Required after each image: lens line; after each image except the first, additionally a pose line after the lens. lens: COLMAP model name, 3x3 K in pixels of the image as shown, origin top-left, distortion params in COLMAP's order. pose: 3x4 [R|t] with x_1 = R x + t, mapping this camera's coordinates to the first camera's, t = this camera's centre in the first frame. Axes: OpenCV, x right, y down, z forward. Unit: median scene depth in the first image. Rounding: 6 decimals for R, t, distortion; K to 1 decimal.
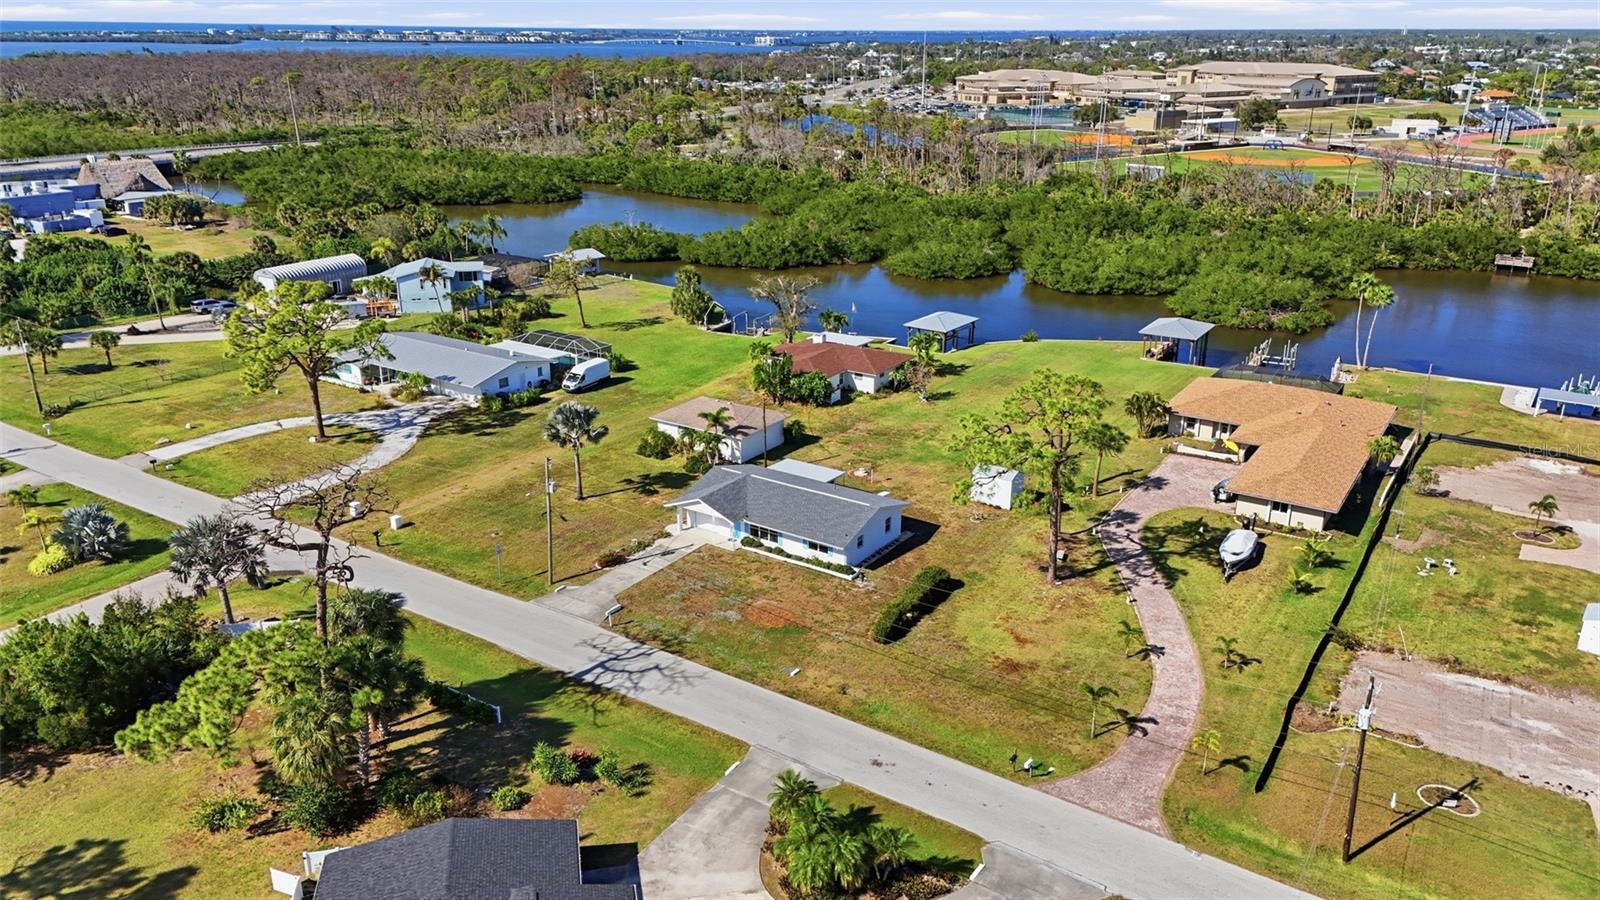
lens RADIAL K [[1168.6, 0, 797.0], [0, 1168.6, 443.2], [0, 0, 1]] dist [0.111956, -0.151555]
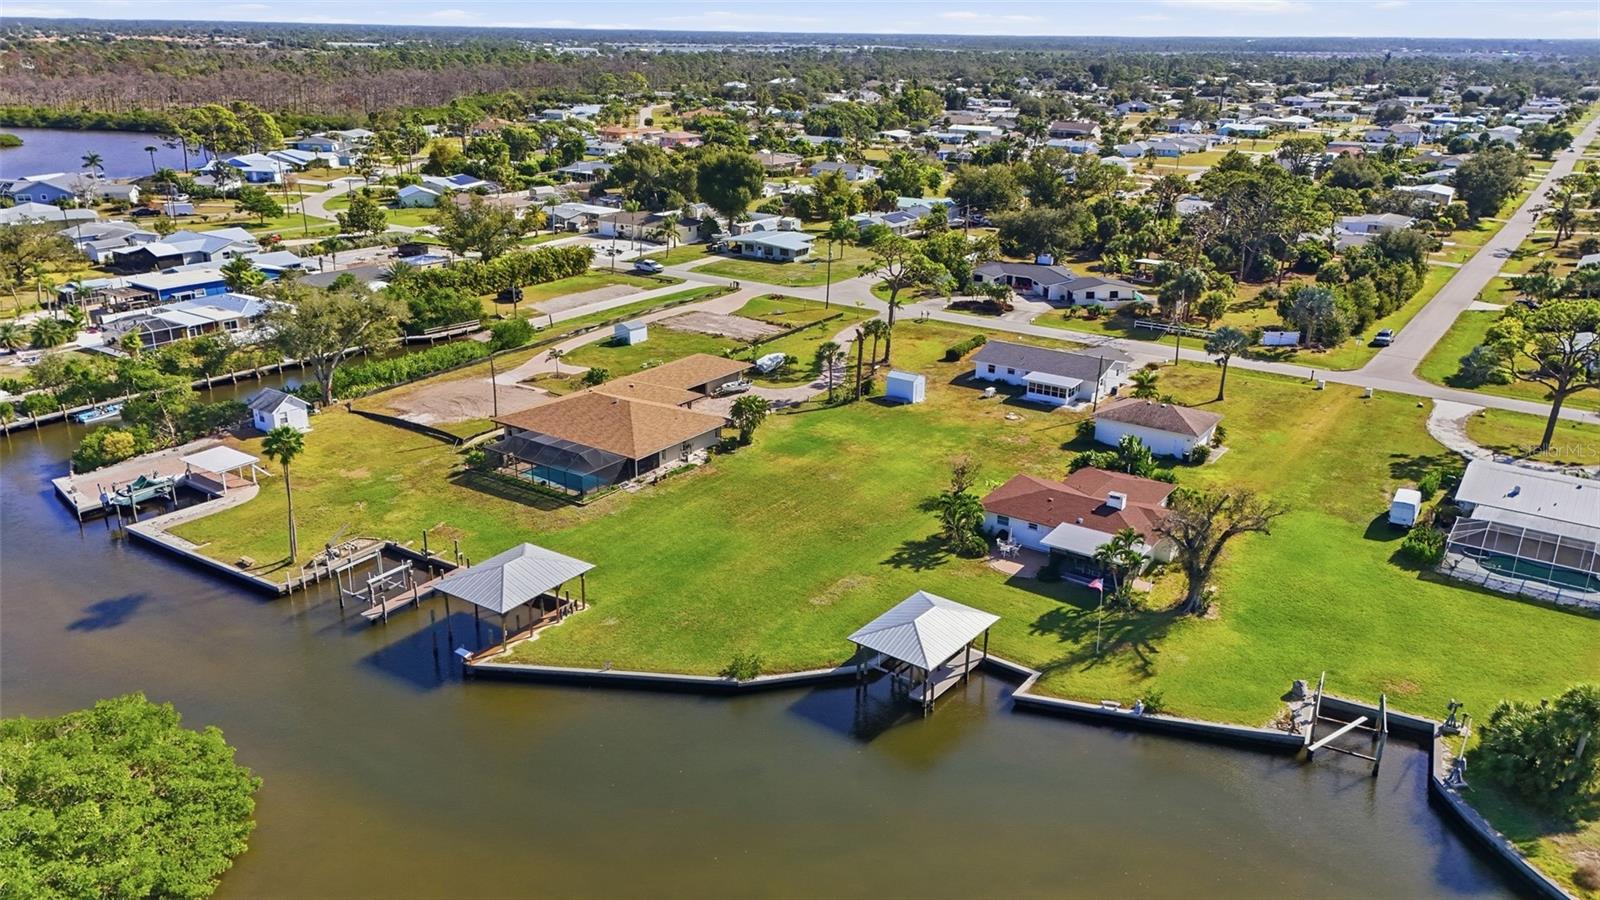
lens RADIAL K [[1168.6, 0, 797.0], [0, 1168.6, 443.2], [0, 0, 1]] dist [0.111956, -0.151555]
pose [[-0.999491, -0.023300, 0.021778, 0.219846], [-0.004706, 0.783116, 0.621858, -0.624965], [-0.031544, 0.621439, -0.782827, 1.748134]]
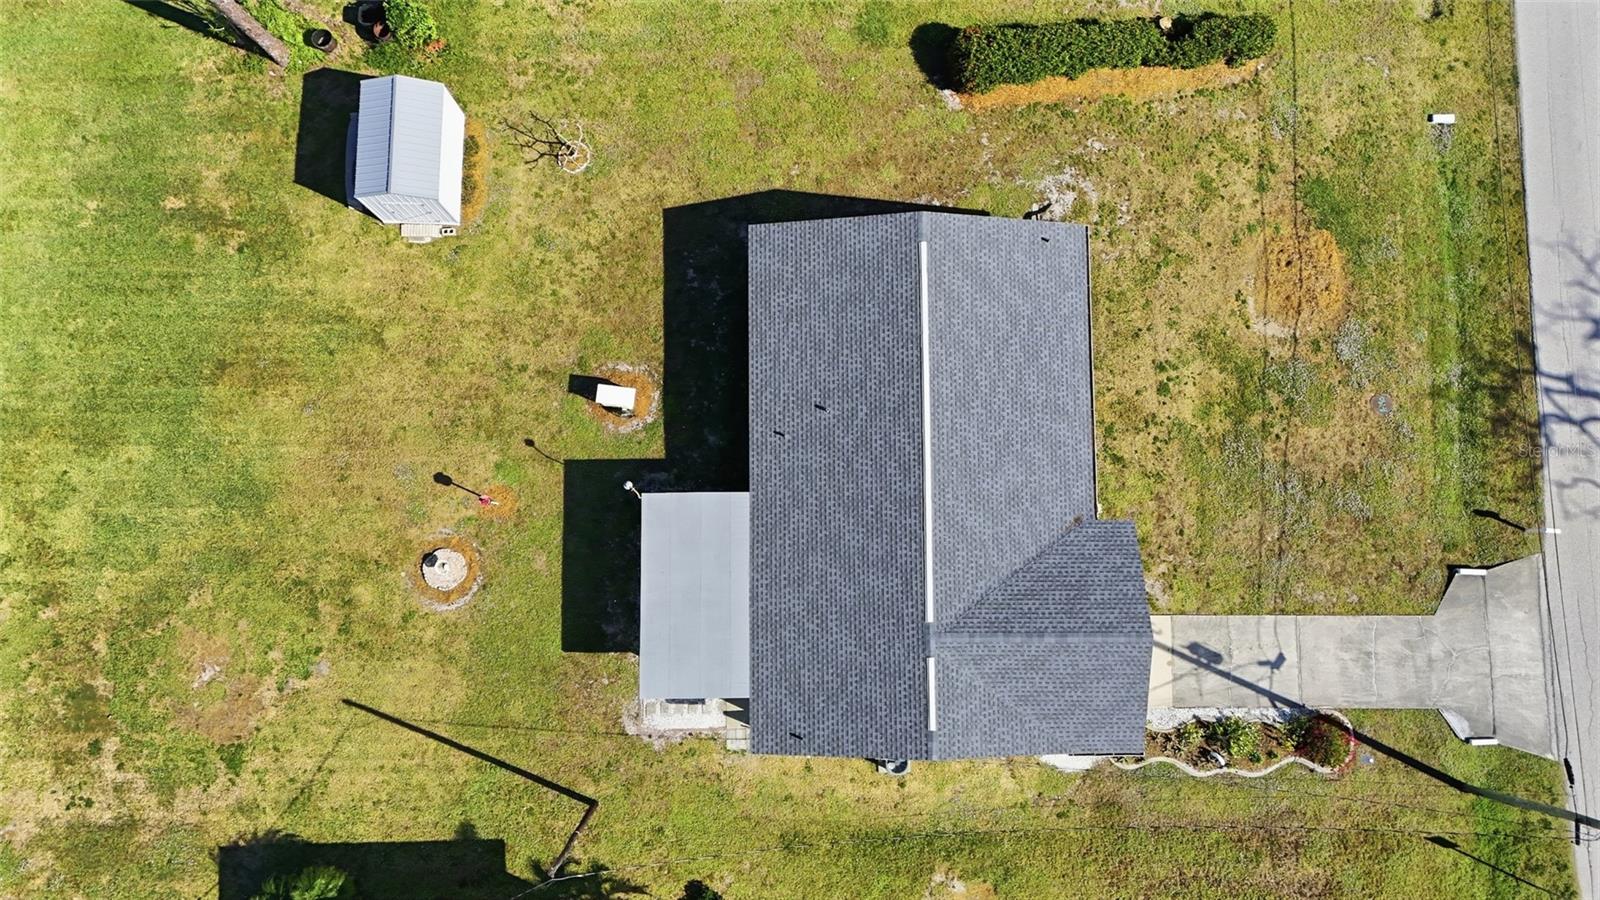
lens RADIAL K [[1171.8, 0, 803.9], [0, 1171.8, 446.1], [0, 0, 1]] dist [0.081339, -0.072436]
pose [[-0.562141, -0.823738, 0.073839, -0.002316], [0.245958, -0.081269, 0.965868, -0.247109], [-0.789621, 0.561115, 0.248289, 0.717824]]
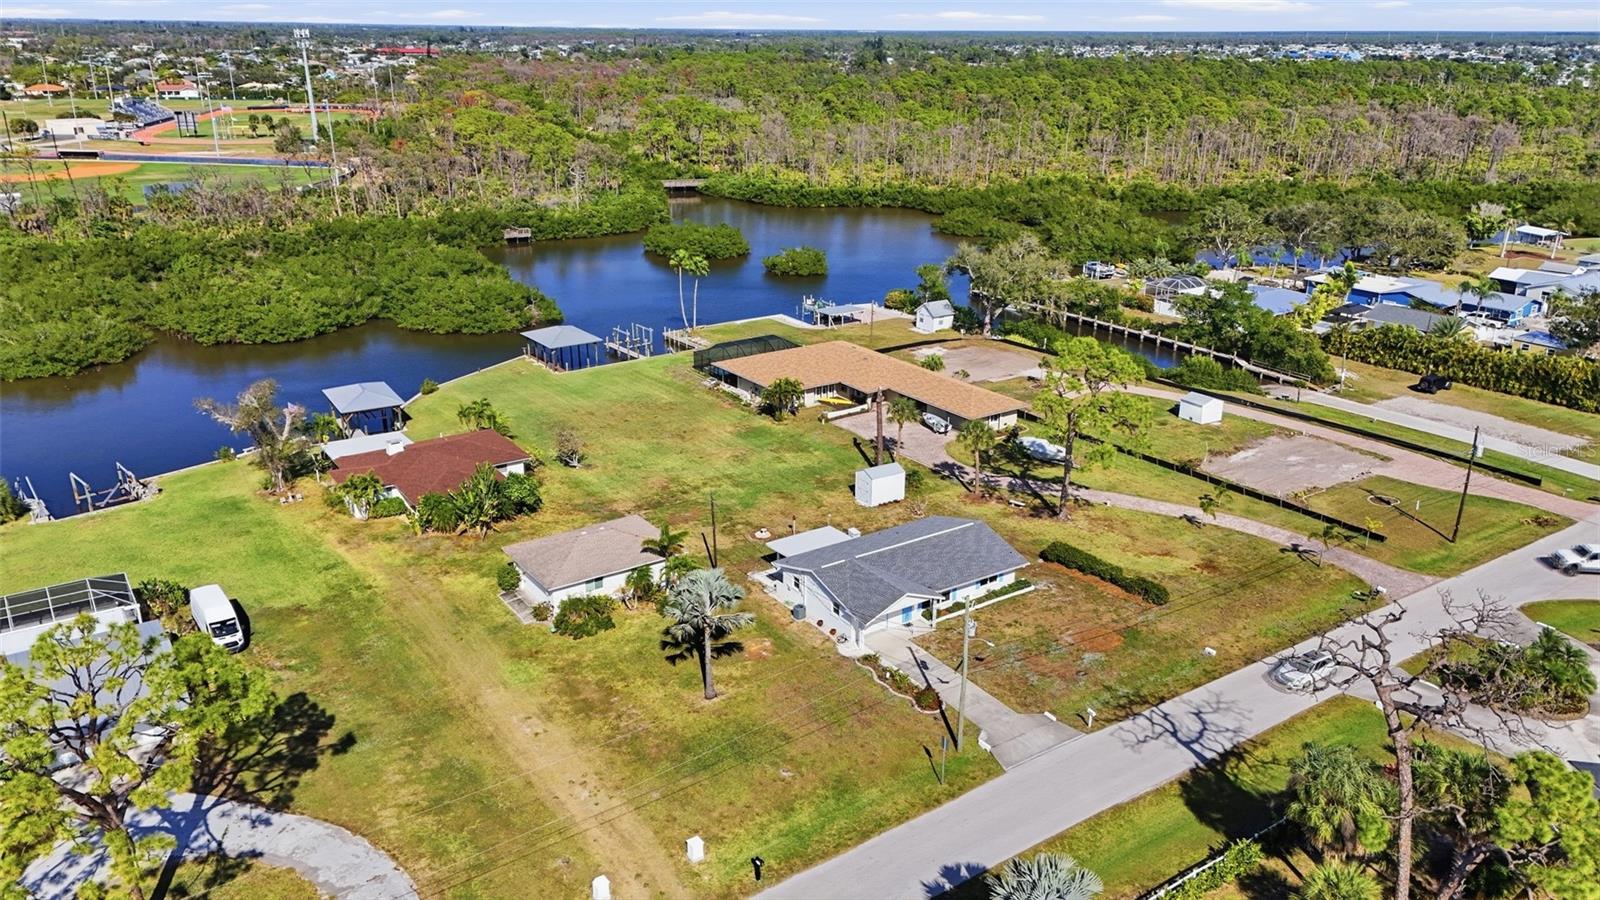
lens RADIAL K [[1168.6, 0, 797.0], [0, 1168.6, 443.2], [0, 0, 1]] dist [0.111956, -0.151555]
pose [[0.374323, -0.311991, 0.873237, -0.629505], [0.302552, 0.931258, 0.203029, -0.193397], [-0.876553, 0.188201, 0.442985, 0.496349]]
